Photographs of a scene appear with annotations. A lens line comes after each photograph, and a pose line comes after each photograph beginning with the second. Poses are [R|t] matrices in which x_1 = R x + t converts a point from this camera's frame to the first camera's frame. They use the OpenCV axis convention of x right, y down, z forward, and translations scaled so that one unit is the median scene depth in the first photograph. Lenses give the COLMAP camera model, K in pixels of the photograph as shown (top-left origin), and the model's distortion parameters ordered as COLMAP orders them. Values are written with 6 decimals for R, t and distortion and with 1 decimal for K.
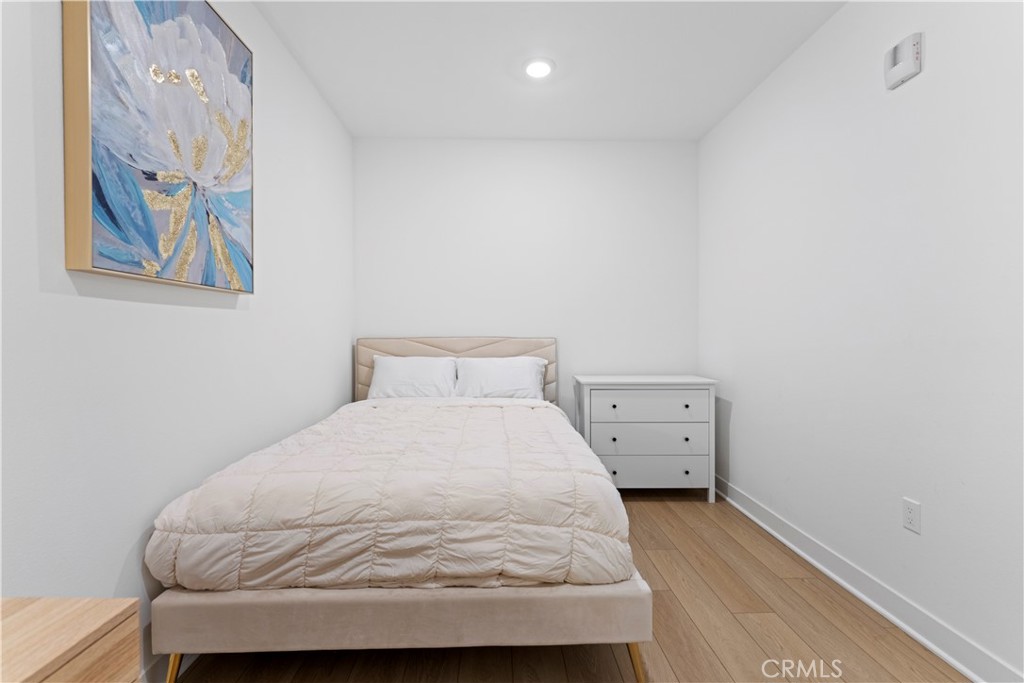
lens RADIAL K [[438.9, 0, 513.3], [0, 438.9, 338.9], [0, 0, 1]] dist [-0.009596, 0.001074]
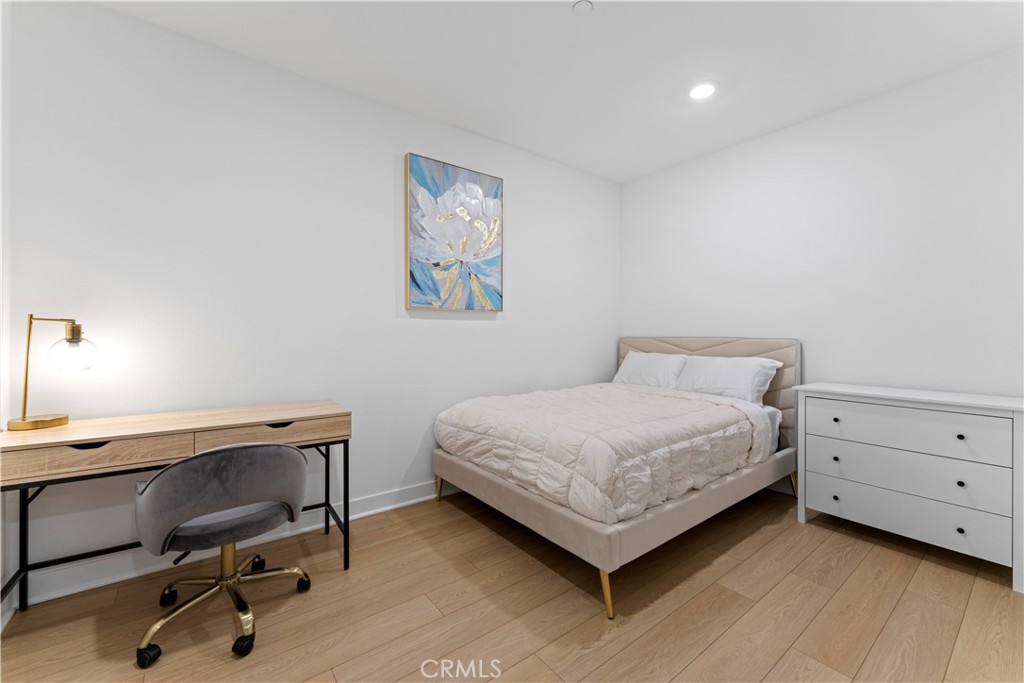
lens RADIAL K [[420.7, 0, 528.8], [0, 420.7, 334.2], [0, 0, 1]] dist [0.000323, -0.002557]
pose [[0.599072, 0.002884, -0.800690, 1.147834], [-0.013048, 0.999896, -0.006161, 0.000124], [0.800589, 0.014138, 0.599048, 0.061929]]
